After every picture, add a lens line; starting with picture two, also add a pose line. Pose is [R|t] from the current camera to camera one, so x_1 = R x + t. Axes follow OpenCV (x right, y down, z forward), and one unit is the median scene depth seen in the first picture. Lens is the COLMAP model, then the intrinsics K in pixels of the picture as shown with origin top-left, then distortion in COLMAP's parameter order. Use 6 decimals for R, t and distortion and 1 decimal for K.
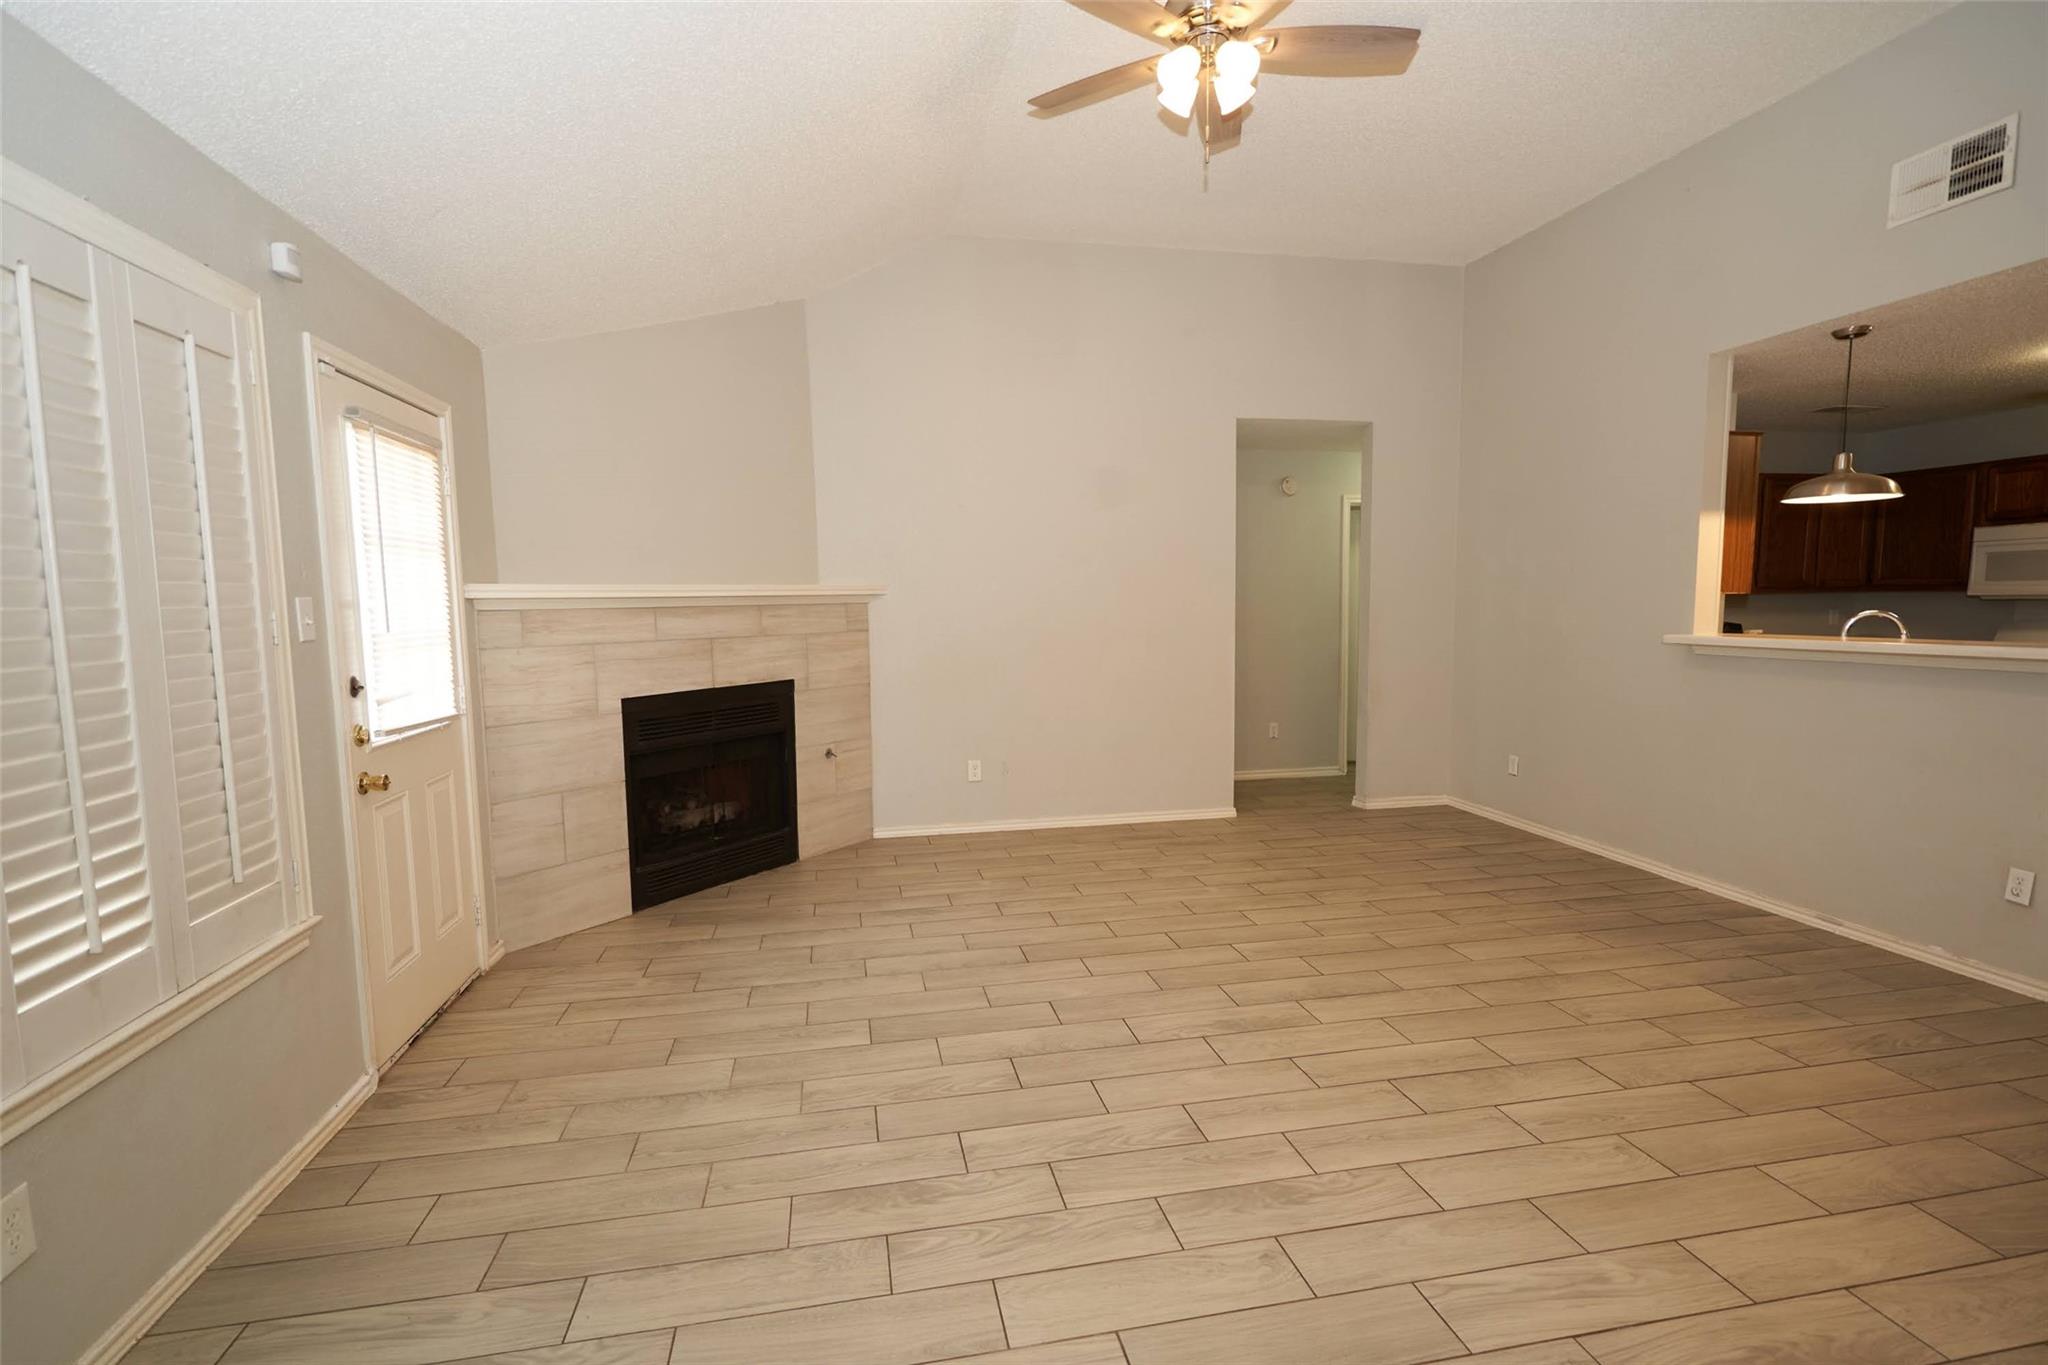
lens RADIAL K [[946.3, 0, 1015.8], [0, 946.3, 686.0], [0, 0, 1]] dist [-0.004263, 0.002796]
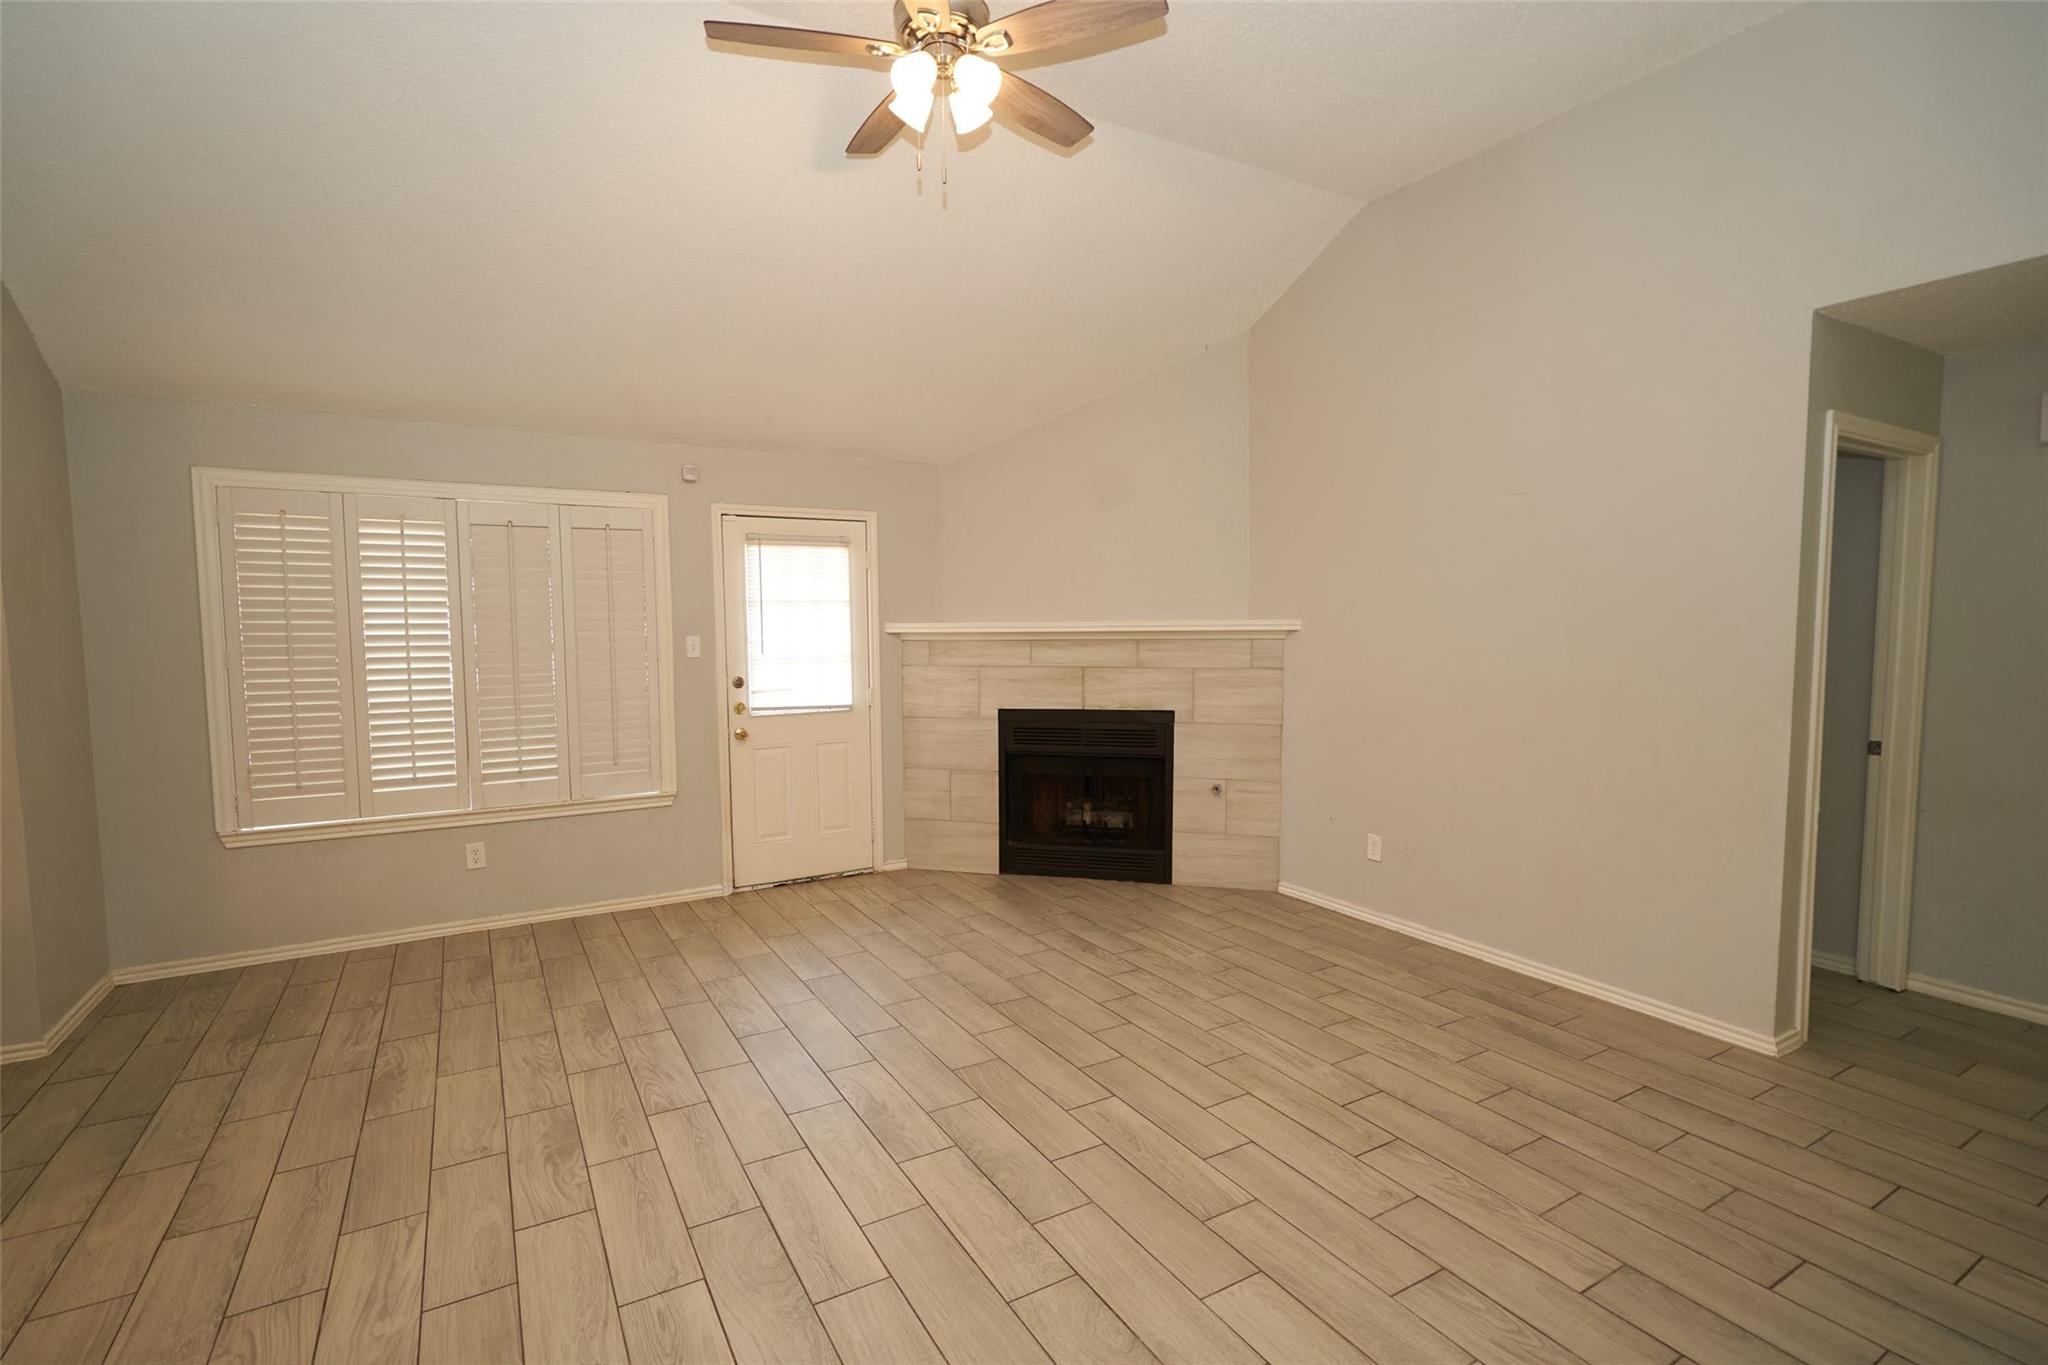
lens RADIAL K [[946.3, 0, 1014.1], [0, 946.3, 687.4], [0, 0, 1]] dist [-0.004263, 0.002796]
pose [[0.330050, 0.079920, -0.940574, 0.828095], [-0.082696, 0.995027, 0.055529, -0.091544], [0.940334, 0.059455, 0.335018, 0.581988]]
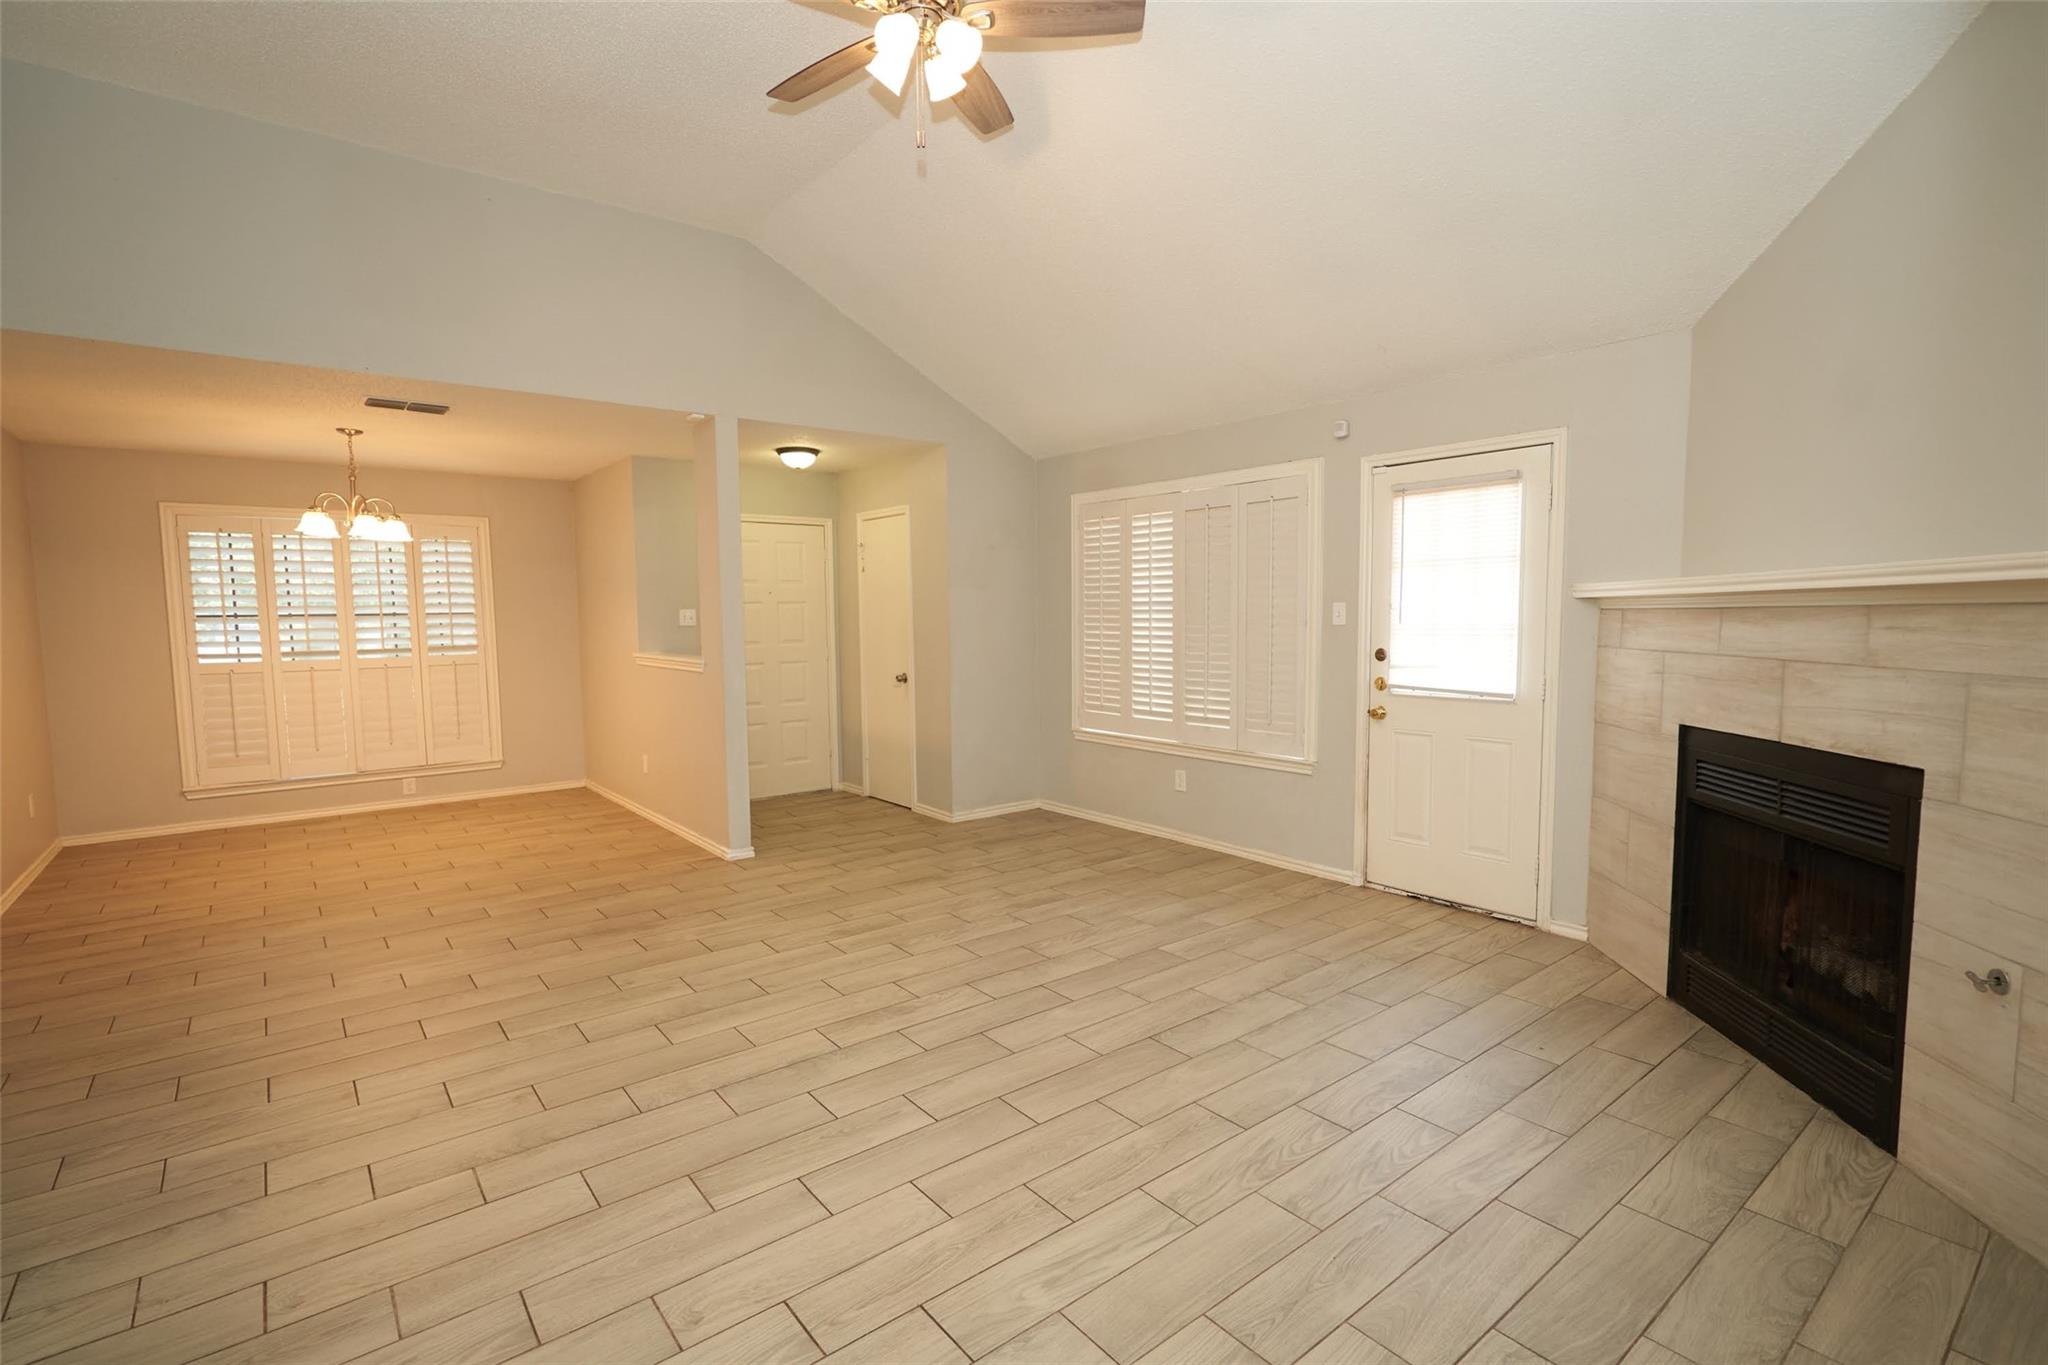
lens RADIAL K [[946.3, 0, 1016.9], [0, 946.3, 685.0], [0, 0, 1]] dist [-0.004263, 0.002796]
pose [[-0.886294, 0.056545, -0.459657, 0.428235], [-0.020768, 0.986667, 0.161420, -0.133915], [0.462656, 0.152612, -0.873303, 1.432422]]
